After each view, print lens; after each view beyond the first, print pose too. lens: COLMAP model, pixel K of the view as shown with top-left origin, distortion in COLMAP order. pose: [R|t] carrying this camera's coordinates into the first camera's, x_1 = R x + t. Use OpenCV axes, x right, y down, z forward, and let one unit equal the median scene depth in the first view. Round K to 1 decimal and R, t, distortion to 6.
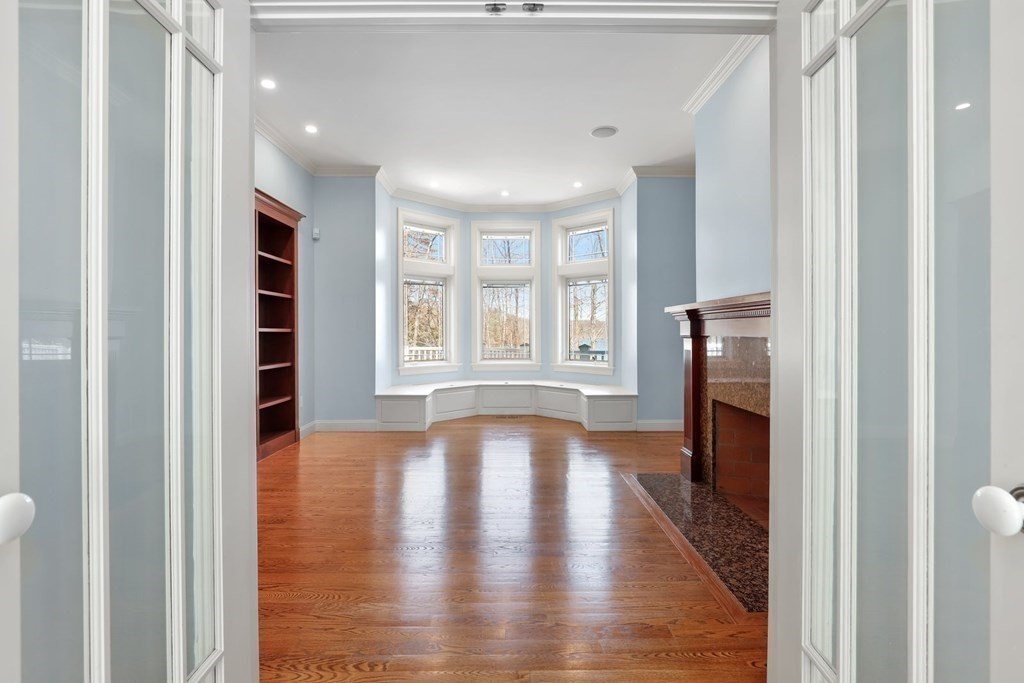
lens RADIAL K [[478.7, 0, 512.0], [0, 478.7, 341.5], [0, 0, 1]] dist [0.000766, 0.000025]
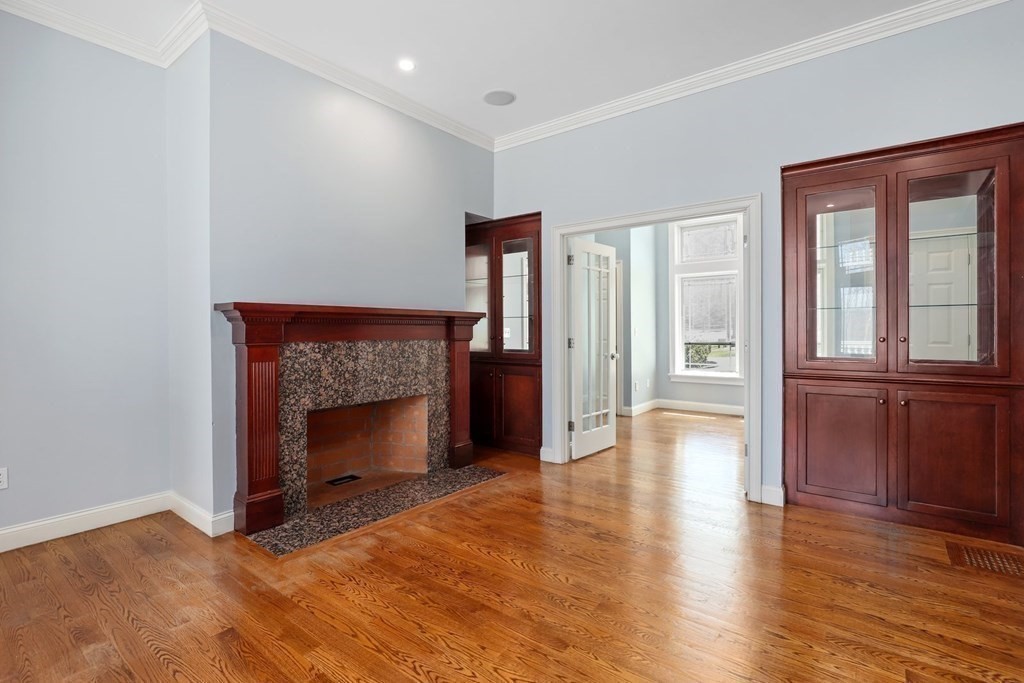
lens RADIAL K [[478.7, 0, 512.0], [0, 478.7, 341.5], [0, 0, 1]] dist [0.000766, 0.000025]
pose [[-0.787843, -0.001405, 0.615874, -0.611164], [0.014406, 0.999682, 0.020710, -0.039600], [-0.615707, 0.025189, -0.787572, 1.974783]]
